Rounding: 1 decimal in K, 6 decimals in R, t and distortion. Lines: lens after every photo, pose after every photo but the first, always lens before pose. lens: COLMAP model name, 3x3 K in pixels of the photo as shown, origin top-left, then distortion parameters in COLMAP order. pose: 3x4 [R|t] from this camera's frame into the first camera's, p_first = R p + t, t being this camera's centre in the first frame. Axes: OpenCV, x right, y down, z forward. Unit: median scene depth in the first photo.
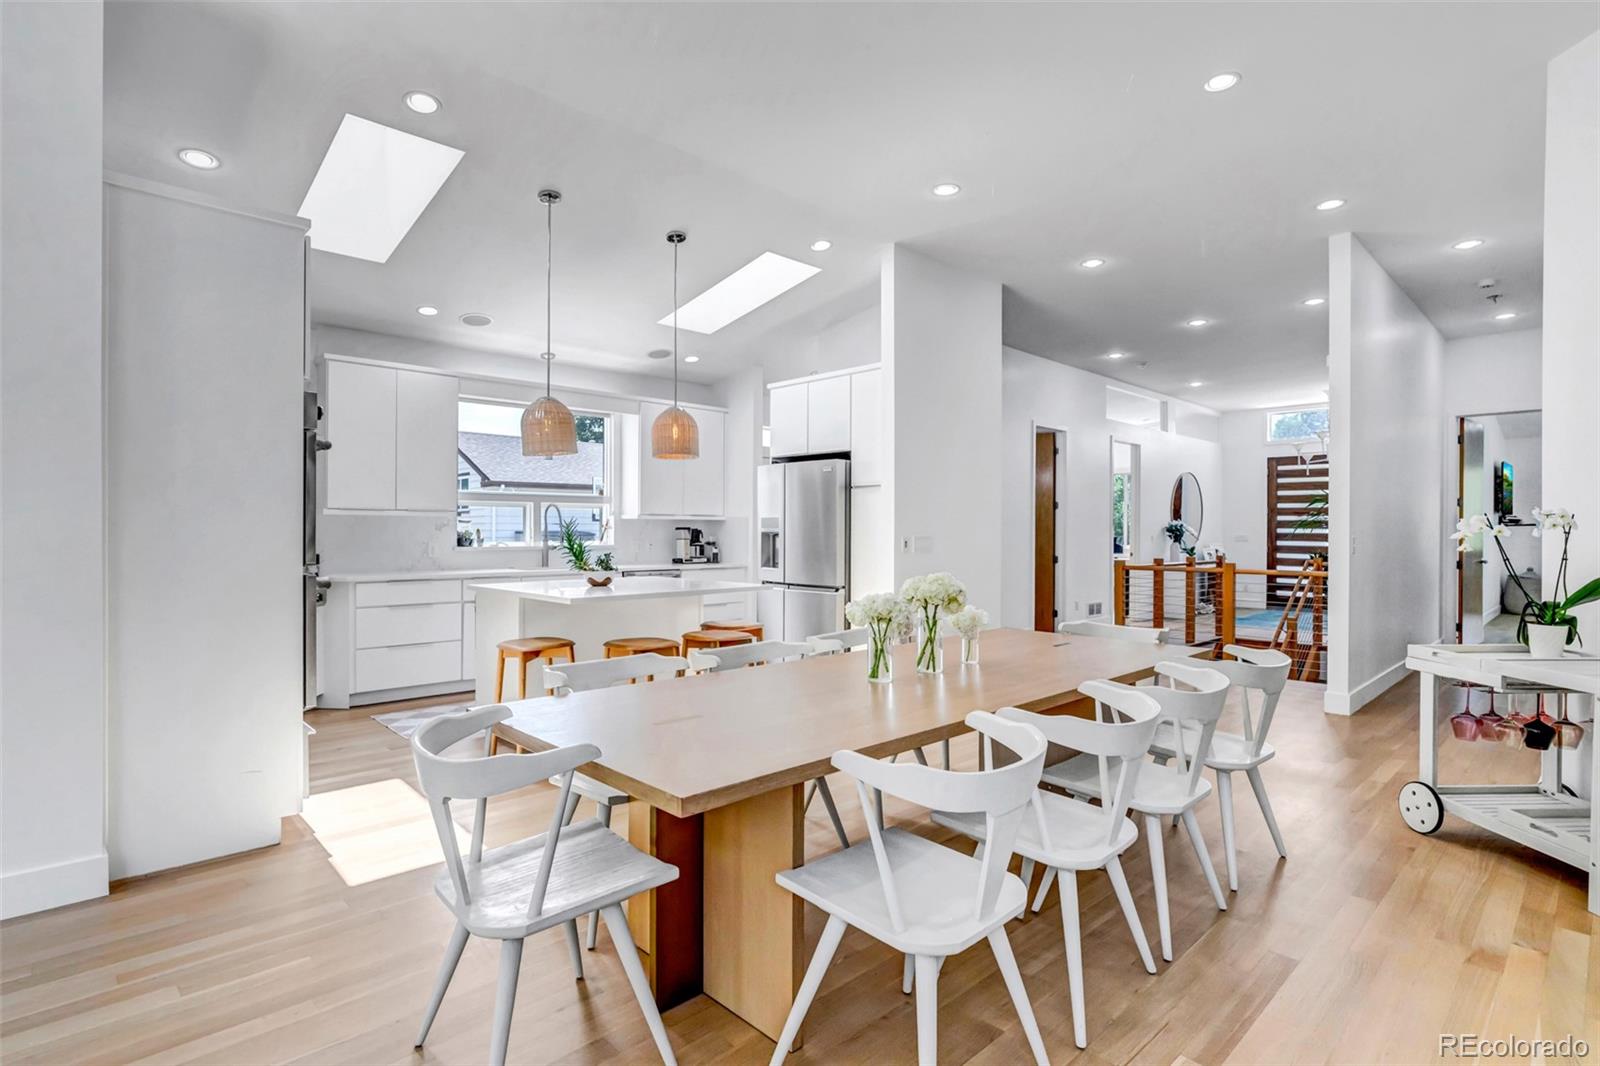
lens RADIAL K [[827.5, 0, 807.2], [0, 827.5, 528.8], [0, 0, 1]] dist [0.000350, 0.000235]
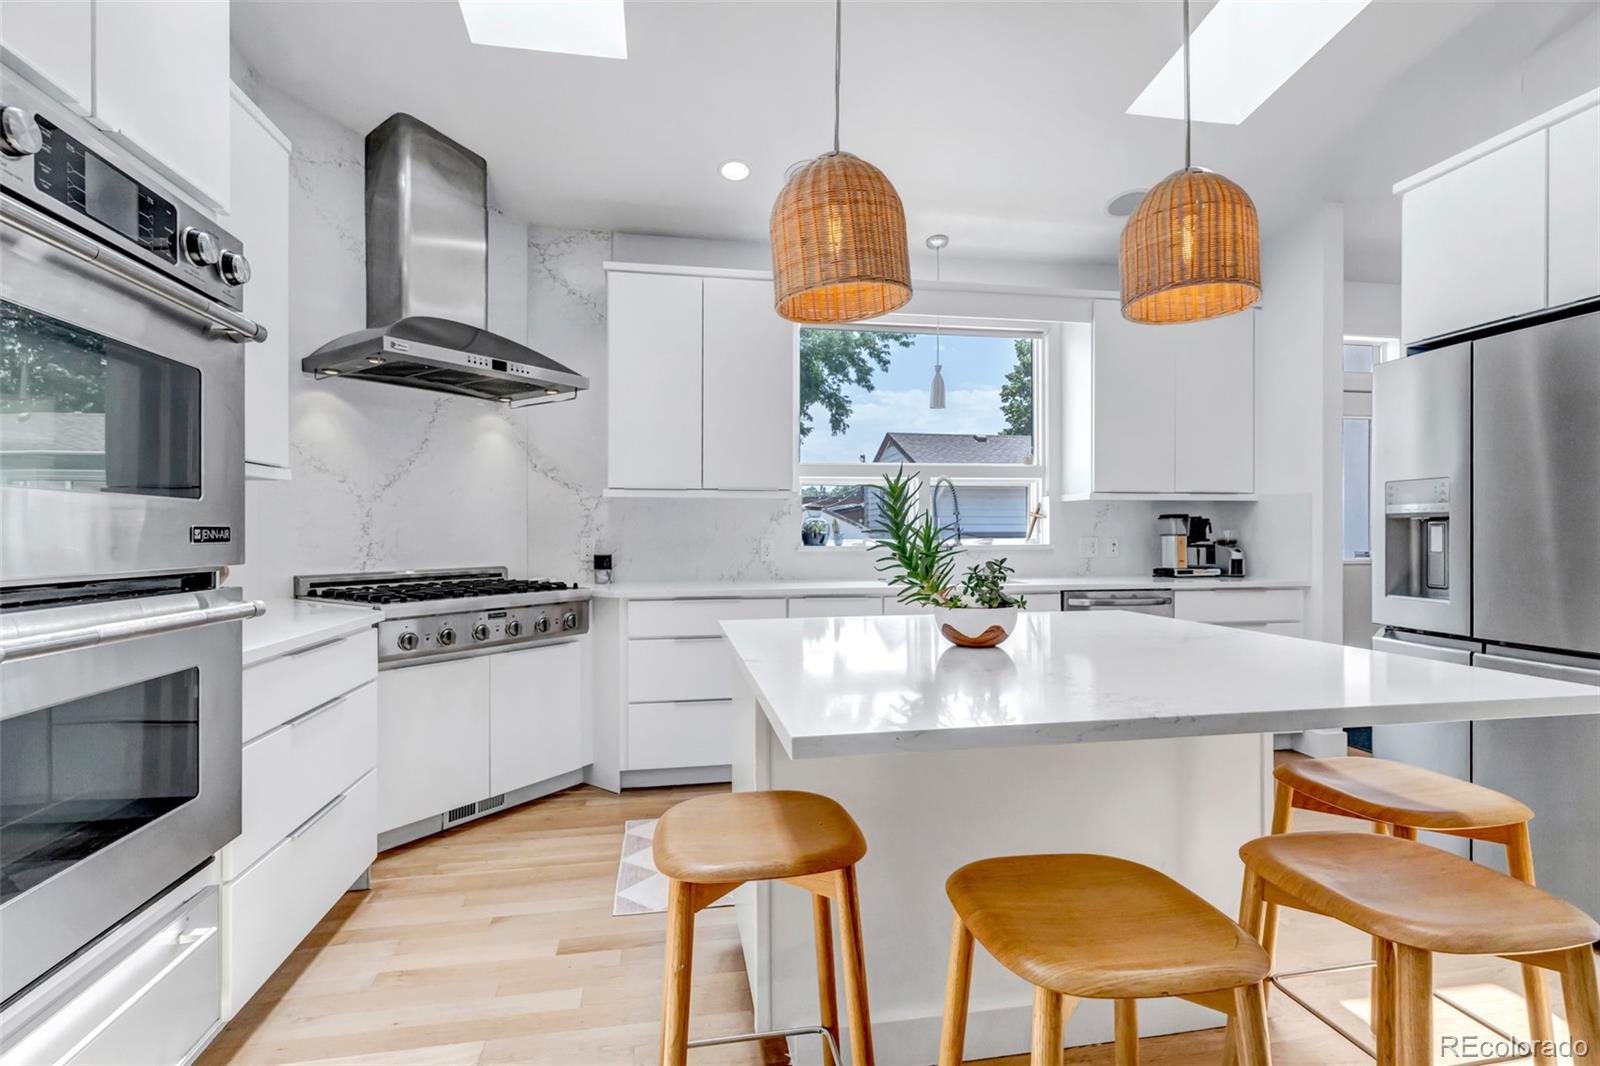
lens RADIAL K [[739.0, 0, 792.6], [0, 739.0, 535.5], [0, 0, 1]] dist [0.001735, 0.000040]
pose [[0.829520, -0.004504, -0.558459, -0.082350], [0.005443, 0.999985, 0.000020, 0.011309], [0.558450, -0.003056, 0.829532, 0.422348]]
